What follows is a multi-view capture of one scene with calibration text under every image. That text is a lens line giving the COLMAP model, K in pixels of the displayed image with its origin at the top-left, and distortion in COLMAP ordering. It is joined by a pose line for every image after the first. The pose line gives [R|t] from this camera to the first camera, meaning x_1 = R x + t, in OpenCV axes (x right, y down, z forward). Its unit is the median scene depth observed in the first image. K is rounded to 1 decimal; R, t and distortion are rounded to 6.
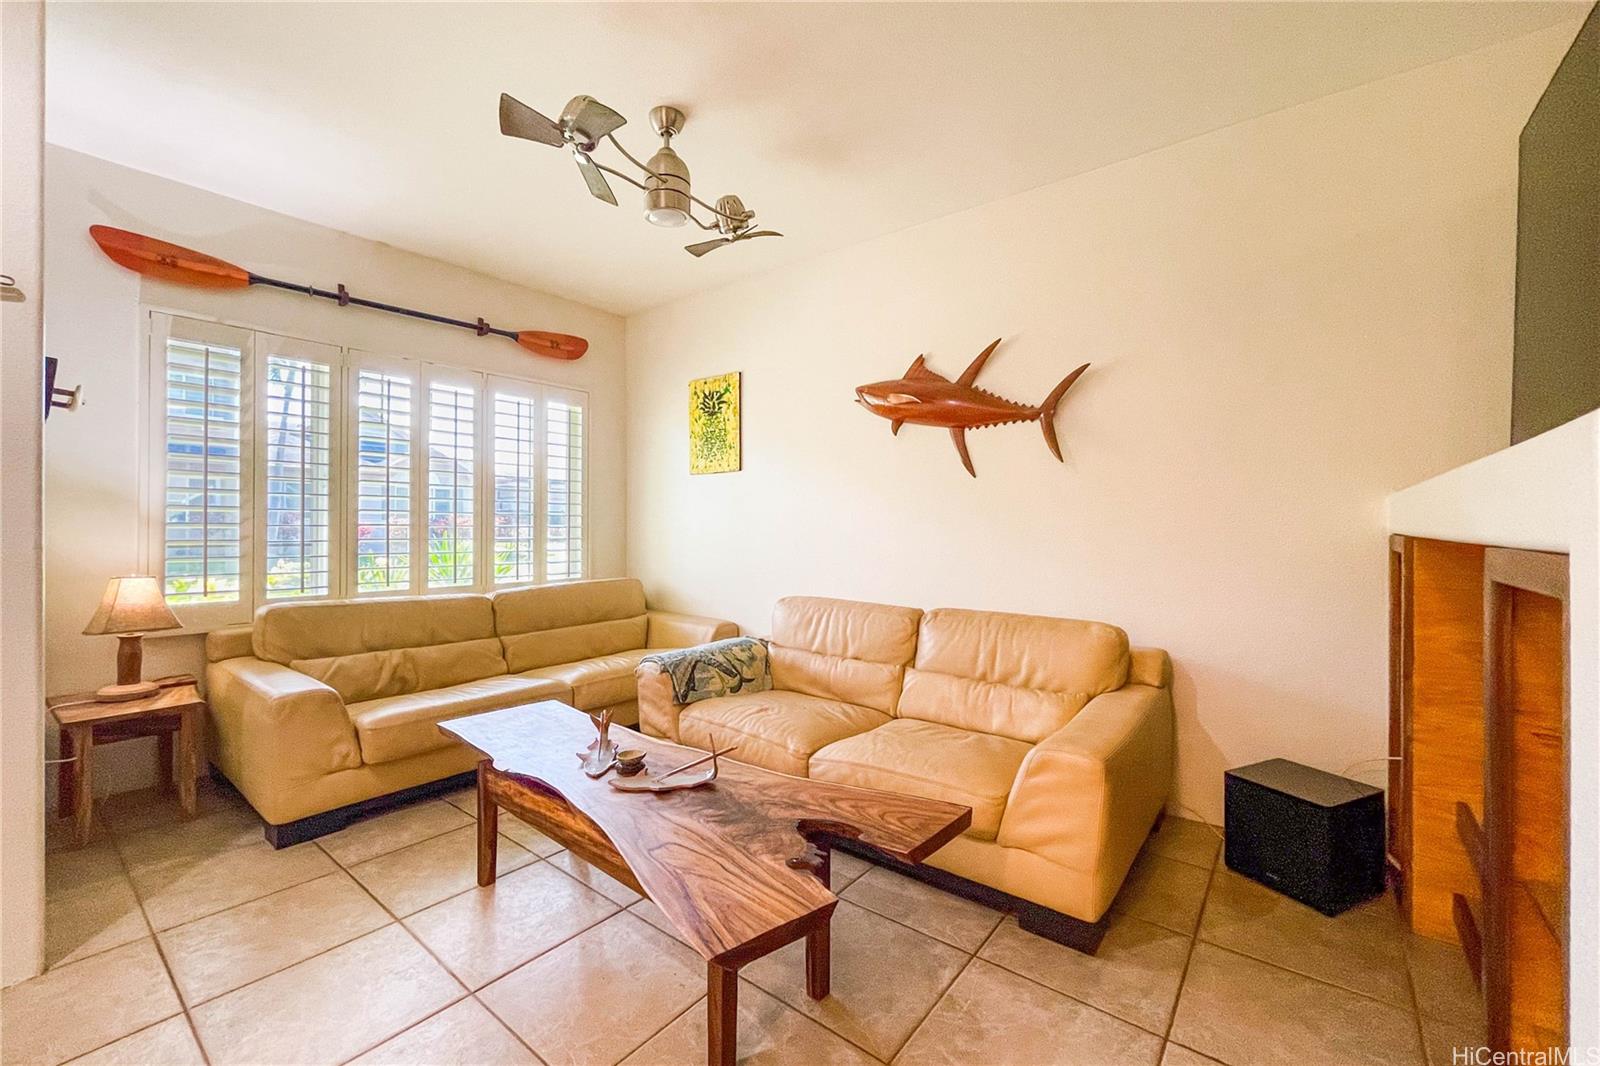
lens RADIAL K [[650.7, 0, 803.3], [0, 650.7, 526.4], [0, 0, 1]] dist [-0.000632, -0.000136]
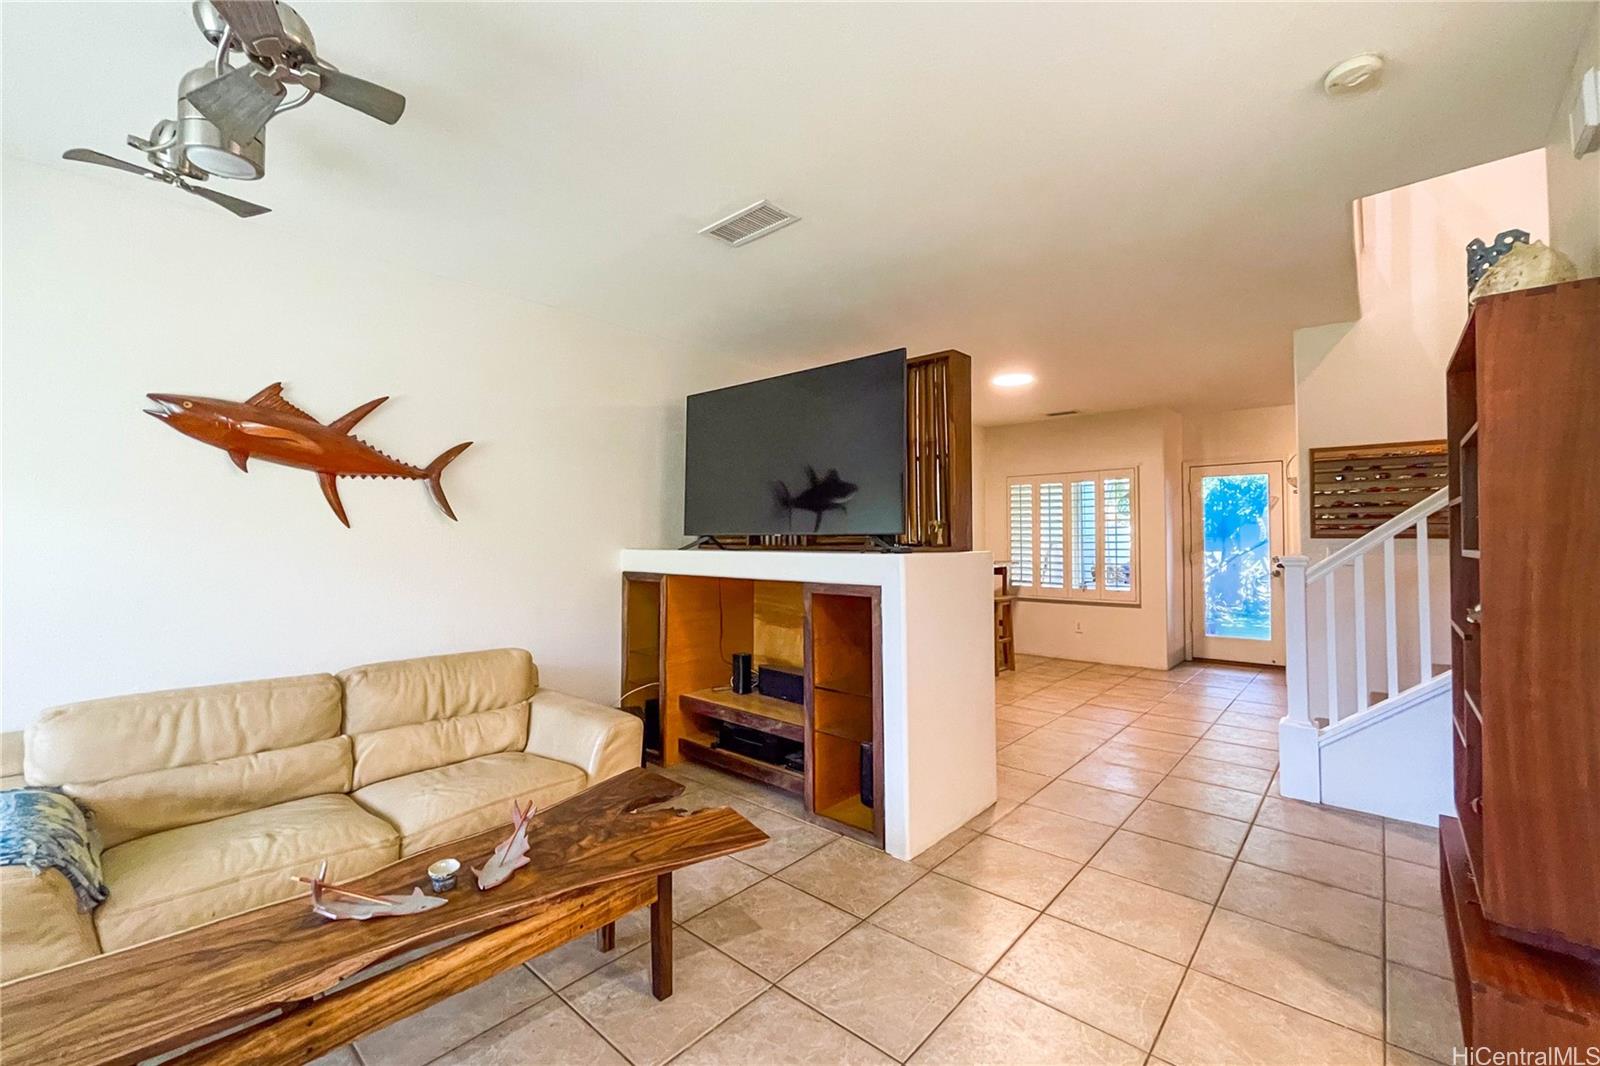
lens RADIAL K [[650.7, 0, 803.3], [0, 650.7, 526.4], [0, 0, 1]] dist [-0.000632, -0.000136]
pose [[0.049698, 0.020102, 0.998562, -0.708690], [0.000732, 0.999796, -0.020163, -0.060155], [-0.998764, 0.001733, 0.049673, 0.291677]]
